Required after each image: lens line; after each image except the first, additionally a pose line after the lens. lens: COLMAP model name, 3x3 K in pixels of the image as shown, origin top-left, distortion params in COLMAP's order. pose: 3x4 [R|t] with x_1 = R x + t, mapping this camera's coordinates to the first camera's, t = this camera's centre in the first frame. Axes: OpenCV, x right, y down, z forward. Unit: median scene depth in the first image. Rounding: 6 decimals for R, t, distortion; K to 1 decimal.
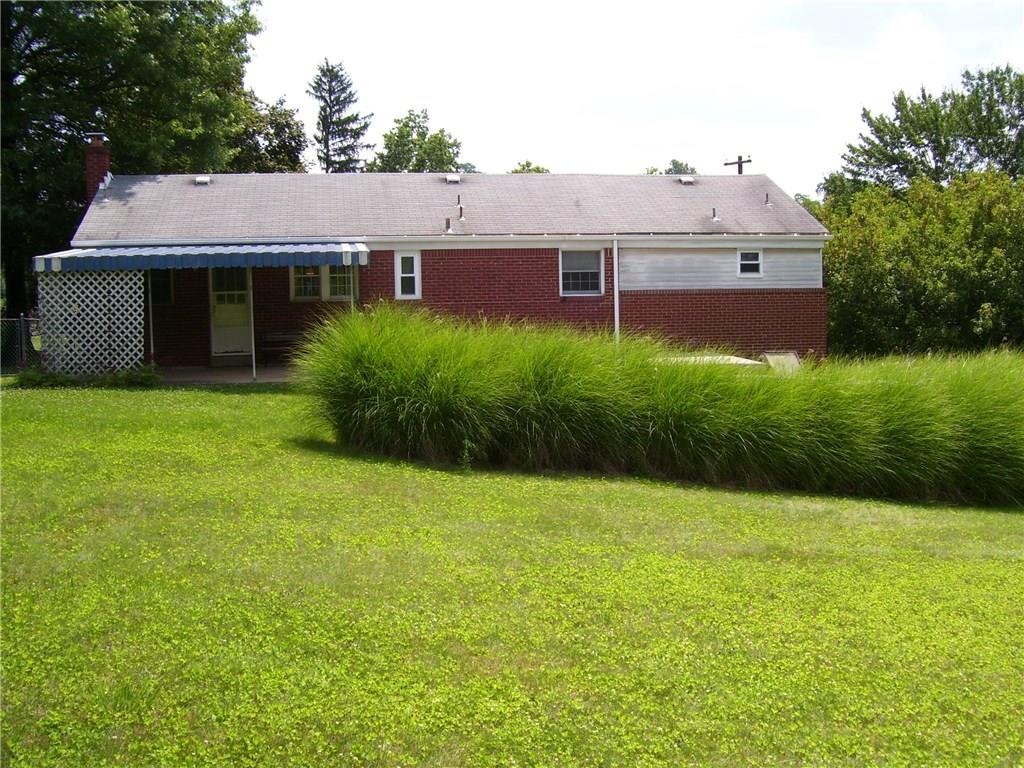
lens RADIAL K [[1108.7, 0, 512.3], [0, 1108.7, 386.1], [0, 0, 1]] dist [-0.132783, 0.000000]
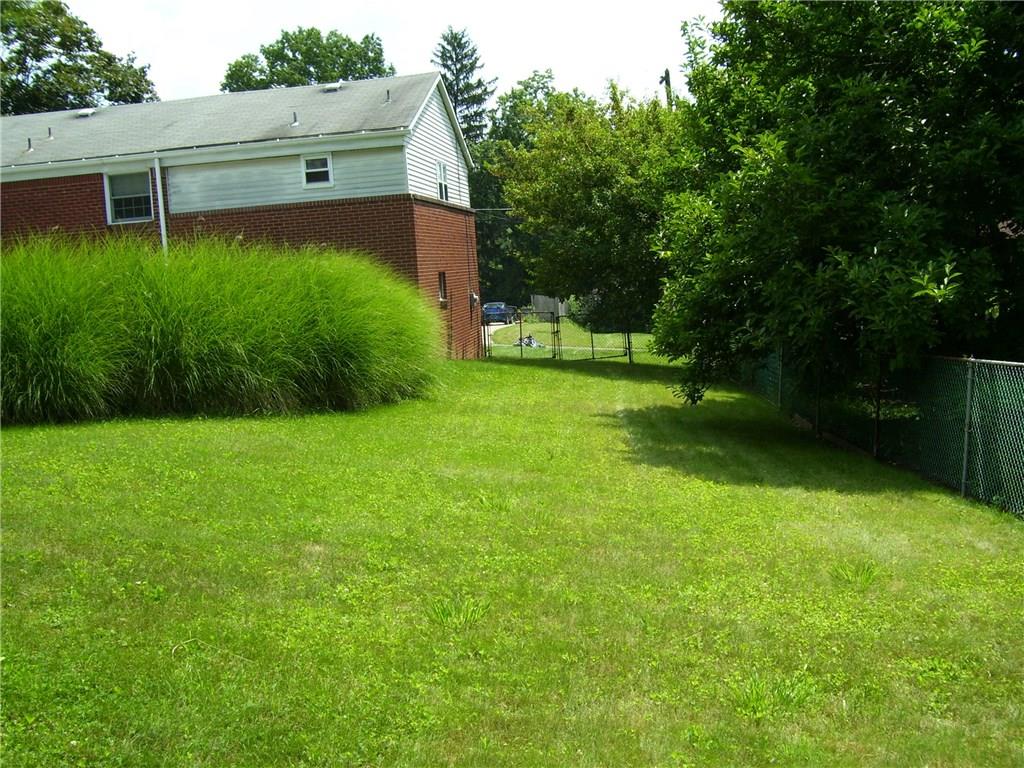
lens RADIAL K [[1108.7, 0, 512.0], [0, 1108.7, 383.5], [0, 0, 1]] dist [-0.132783, 0.000000]
pose [[0.938985, -0.011582, -0.343763, 0.647719], [0.015207, 0.999854, 0.007849, 0.047715], [0.343621, -0.012597, 0.939024, 0.254595]]
